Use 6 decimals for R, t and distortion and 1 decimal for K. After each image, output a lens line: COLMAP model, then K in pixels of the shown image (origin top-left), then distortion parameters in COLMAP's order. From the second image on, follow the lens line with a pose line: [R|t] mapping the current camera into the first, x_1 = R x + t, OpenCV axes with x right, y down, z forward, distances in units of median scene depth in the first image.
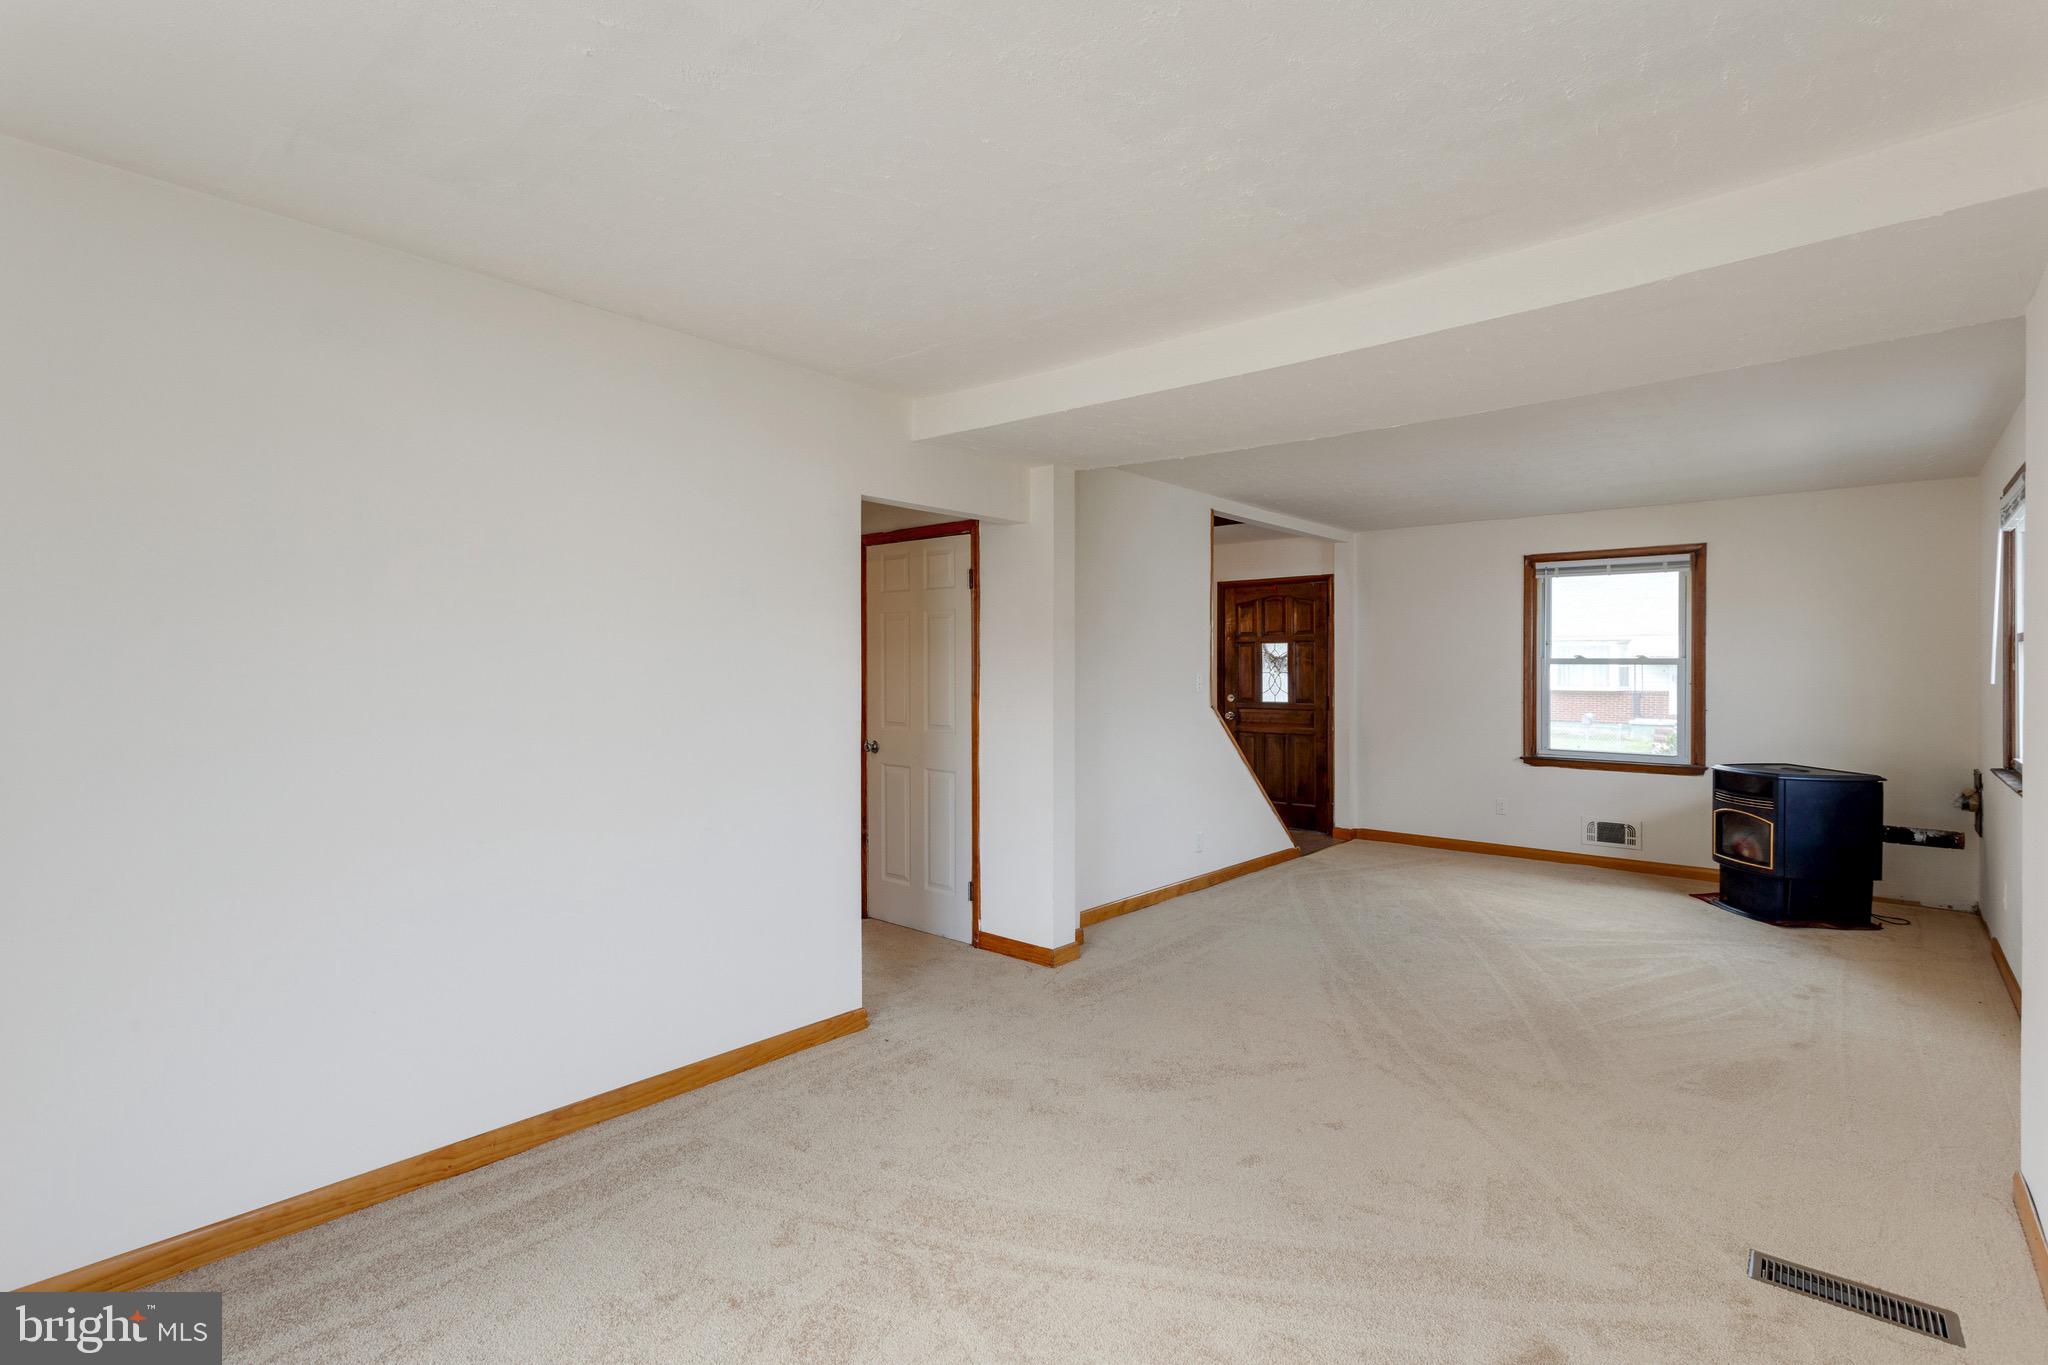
lens RADIAL K [[955.2, 0, 1011.6], [0, 955.2, 679.3], [0, 0, 1]] dist [0.005137, 0.001712]
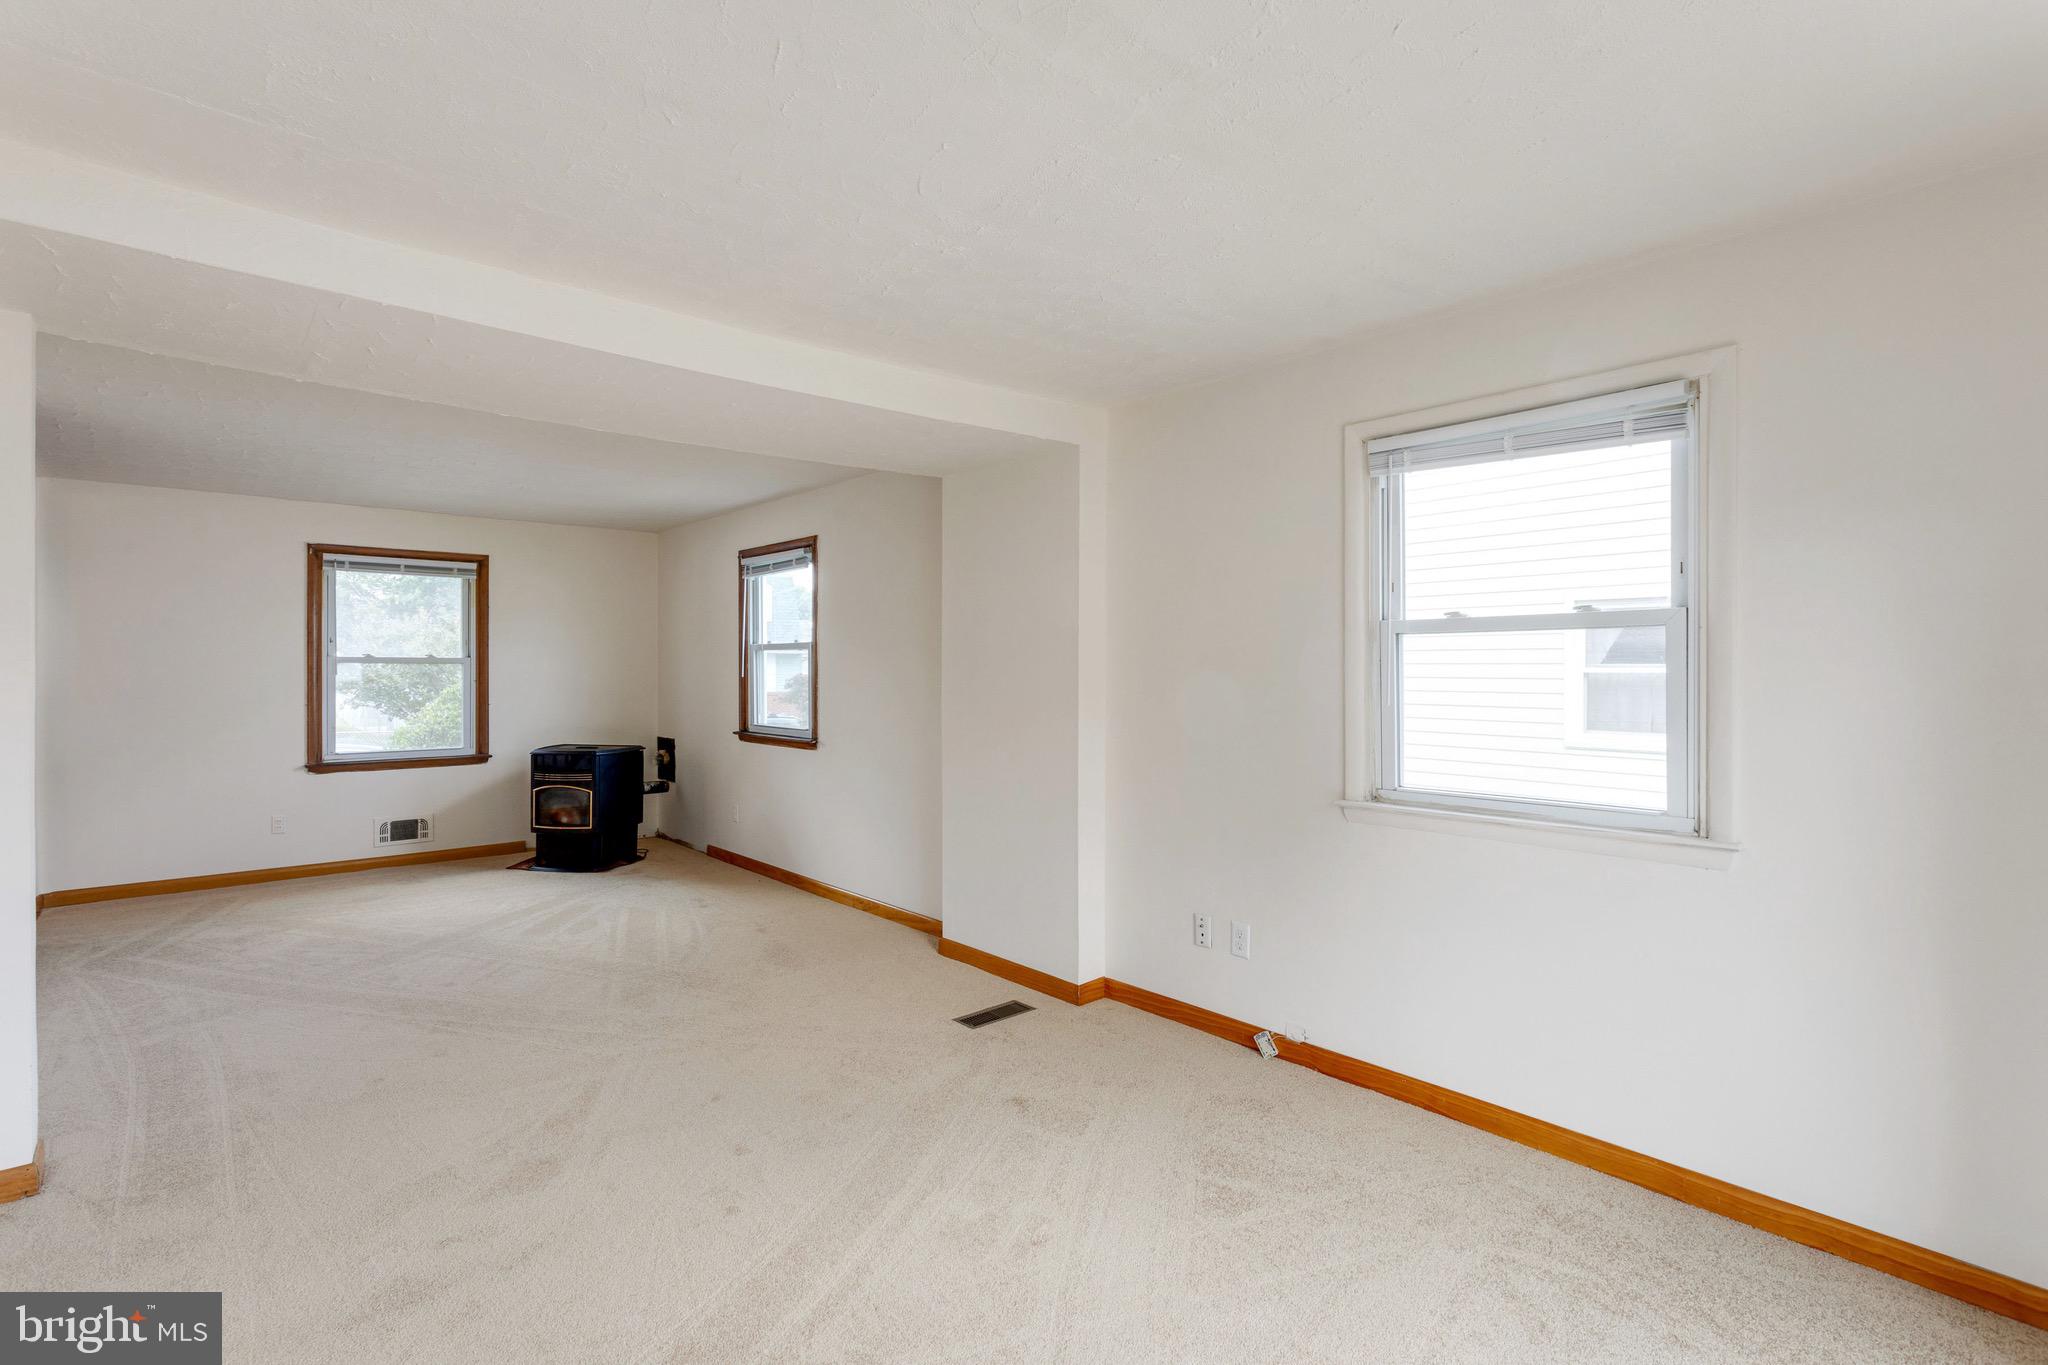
lens RADIAL K [[955.2, 0, 1009.5], [0, 955.2, 673.6], [0, 0, 1]] dist [0.005137, 0.001712]
pose [[0.163545, -0.011749, 0.986466, -0.277383], [0.016524, 0.999821, 0.009169, -0.003529], [-0.986398, 0.014801, 0.163710, 0.212265]]
